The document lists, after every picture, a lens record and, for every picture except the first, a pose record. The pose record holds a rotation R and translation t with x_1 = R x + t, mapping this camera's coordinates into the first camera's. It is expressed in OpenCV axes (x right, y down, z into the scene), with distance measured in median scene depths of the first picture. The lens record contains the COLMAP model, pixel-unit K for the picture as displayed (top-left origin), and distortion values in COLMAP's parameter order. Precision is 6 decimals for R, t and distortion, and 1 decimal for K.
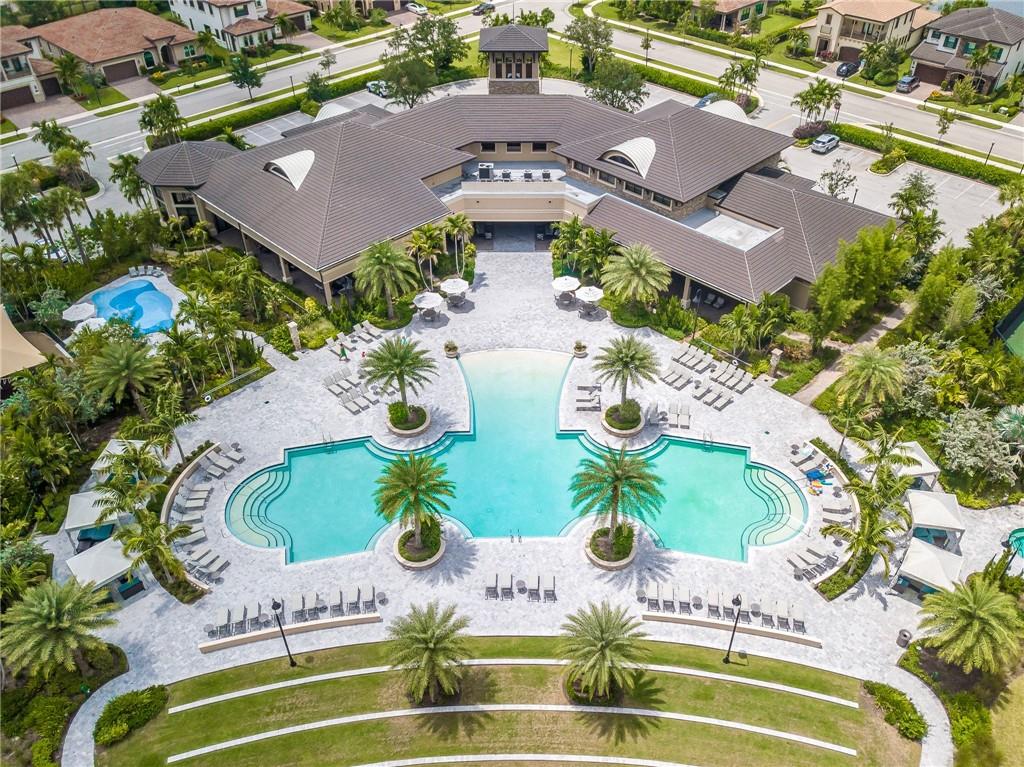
lens RADIAL K [[821.7, 0, 532.0], [0, 821.7, 399.1], [0, 0, 1]] dist [0.010735, 0.000006]
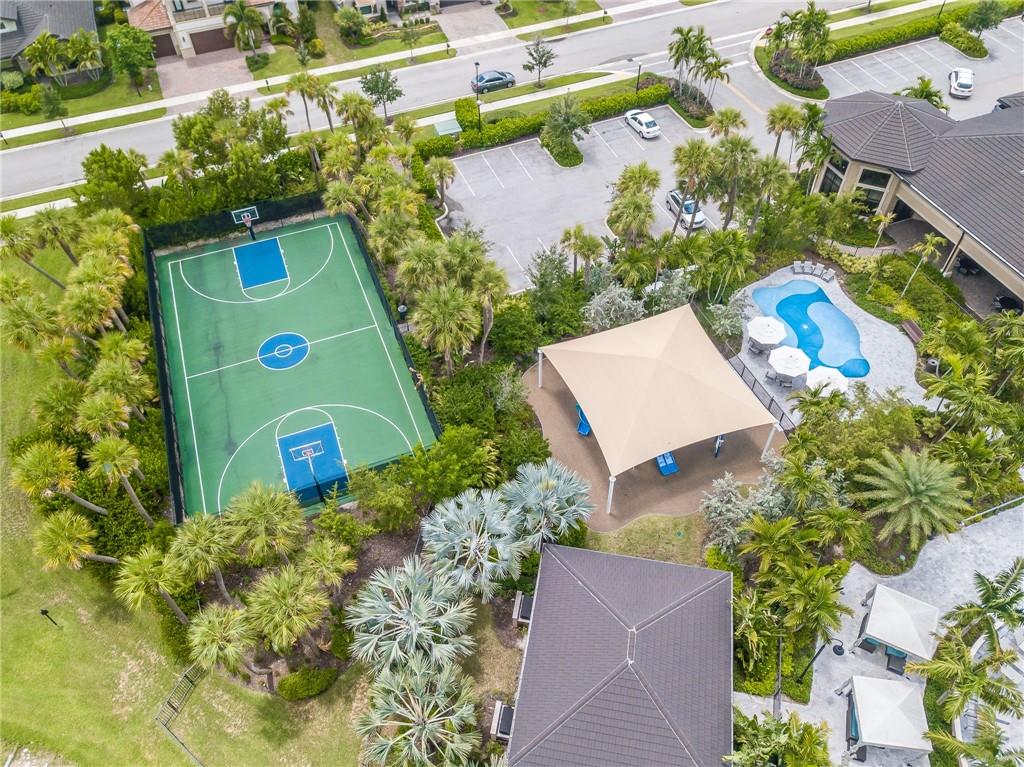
lens RADIAL K [[807.5, 0, 507.6], [0, 807.5, 384.6], [0, 0, 1]] dist [0.005013, 0.002191]
pose [[0.911606, 0.295878, -0.285359, -0.444734], [-0.246000, 0.948842, 0.197949, -0.121587], [0.329329, -0.110253, 0.937756, 0.156008]]
